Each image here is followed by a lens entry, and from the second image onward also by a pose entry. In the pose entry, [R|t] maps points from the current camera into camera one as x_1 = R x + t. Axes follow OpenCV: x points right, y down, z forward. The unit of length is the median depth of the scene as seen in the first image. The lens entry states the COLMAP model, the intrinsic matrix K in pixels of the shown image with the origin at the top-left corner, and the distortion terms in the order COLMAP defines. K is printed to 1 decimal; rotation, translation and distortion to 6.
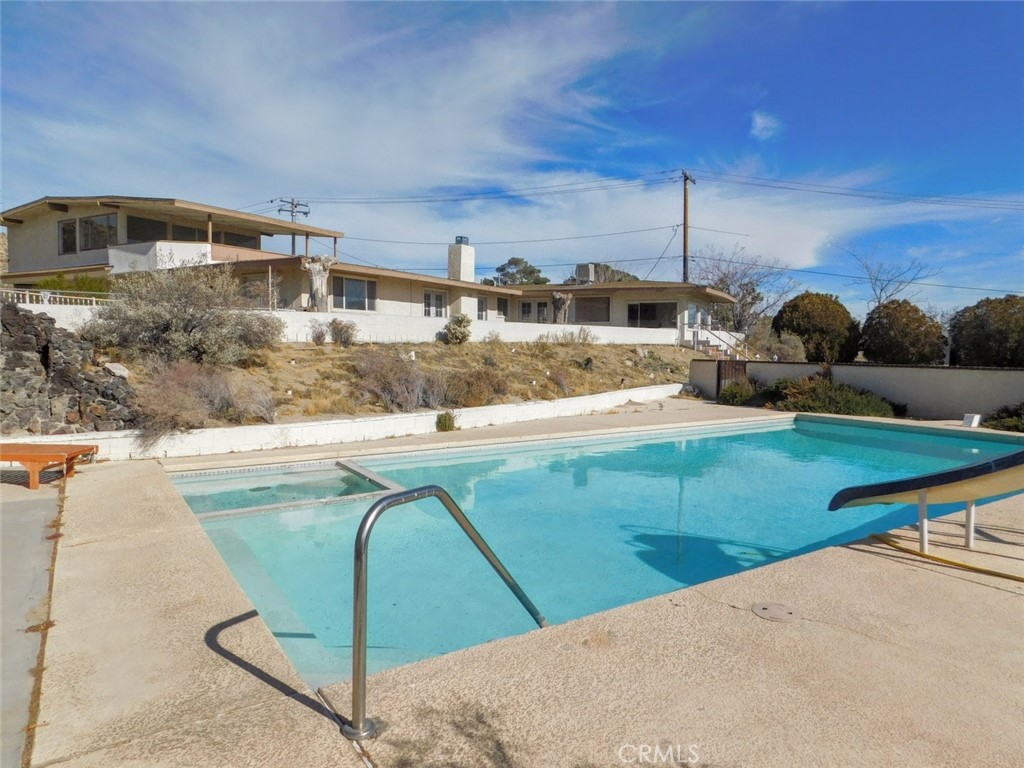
lens RADIAL K [[675.5, 0, 510.4], [0, 675.5, 384.0], [0, 0, 1]] dist [-0.068773, 0.055075]
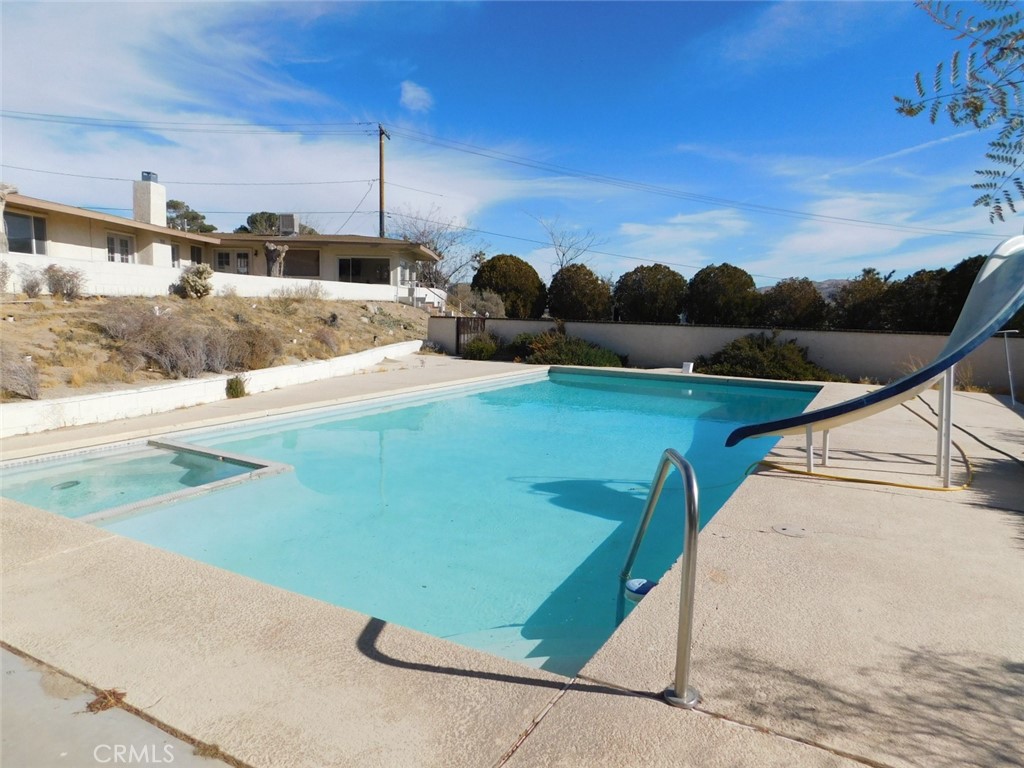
lens RADIAL K [[675.5, 0, 510.4], [0, 675.5, 384.0], [0, 0, 1]] dist [-0.068773, 0.055075]
pose [[0.883652, -0.042073, 0.466249, -0.091383], [0.011388, 0.997591, 0.068436, -0.002006], [-0.468005, -0.055163, 0.882002, 0.027249]]
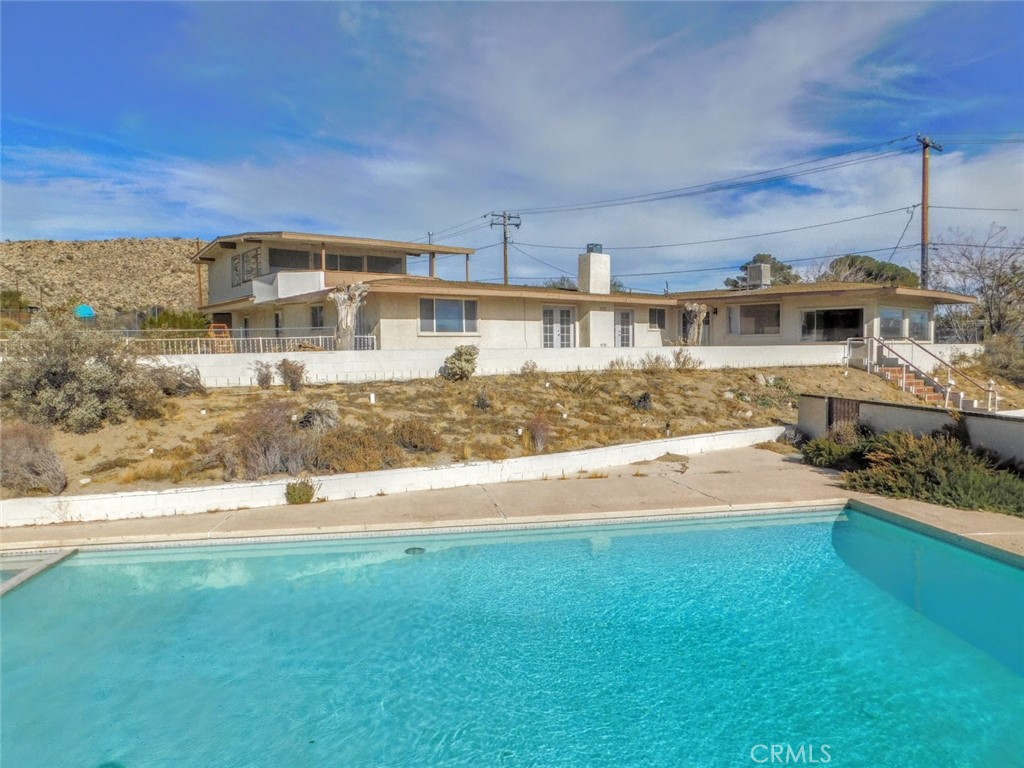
lens RADIAL K [[675.5, 0, 510.4], [0, 675.5, 384.0], [0, 0, 1]] dist [-0.068773, 0.055075]
pose [[0.921204, 0.005495, -0.389041, 0.226912], [-0.006570, 0.999977, -0.001433, -0.038362], [0.389024, 0.003877, 0.921219, 0.165989]]
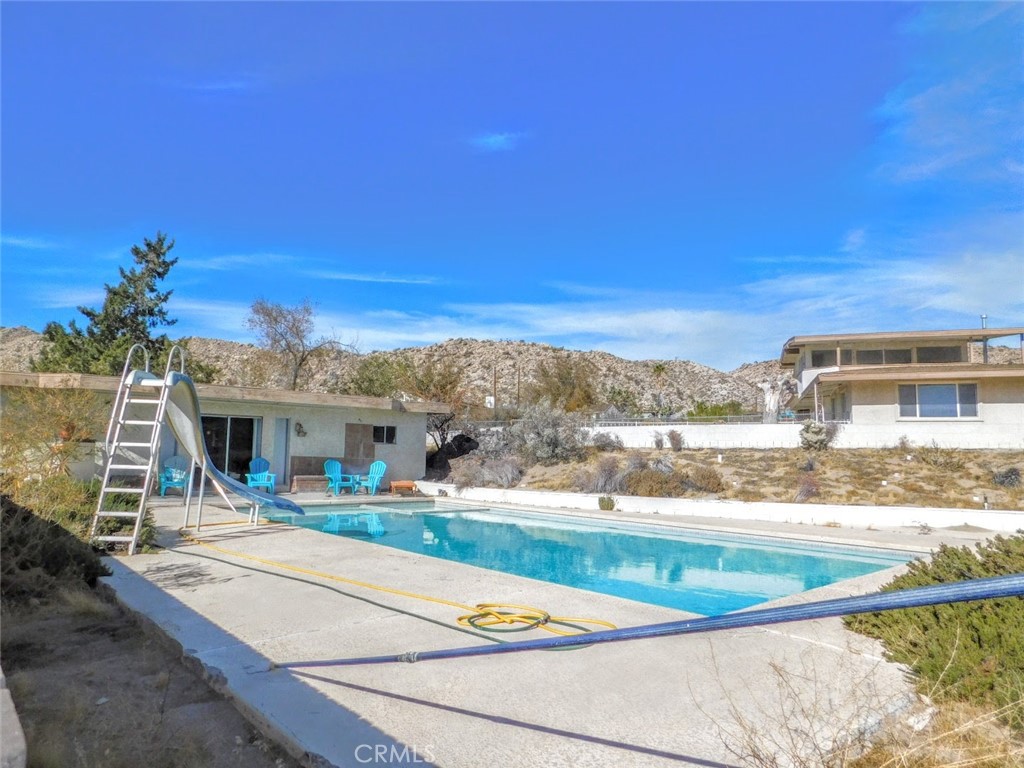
lens RADIAL K [[675.5, 0, 510.4], [0, 675.5, 384.0], [0, 0, 1]] dist [-0.068773, 0.055075]
pose [[0.168392, -0.103705, -0.980250, 0.599428], [-0.072487, 0.990455, -0.117237, -0.004967], [0.983051, 0.090797, 0.159268, 0.275967]]
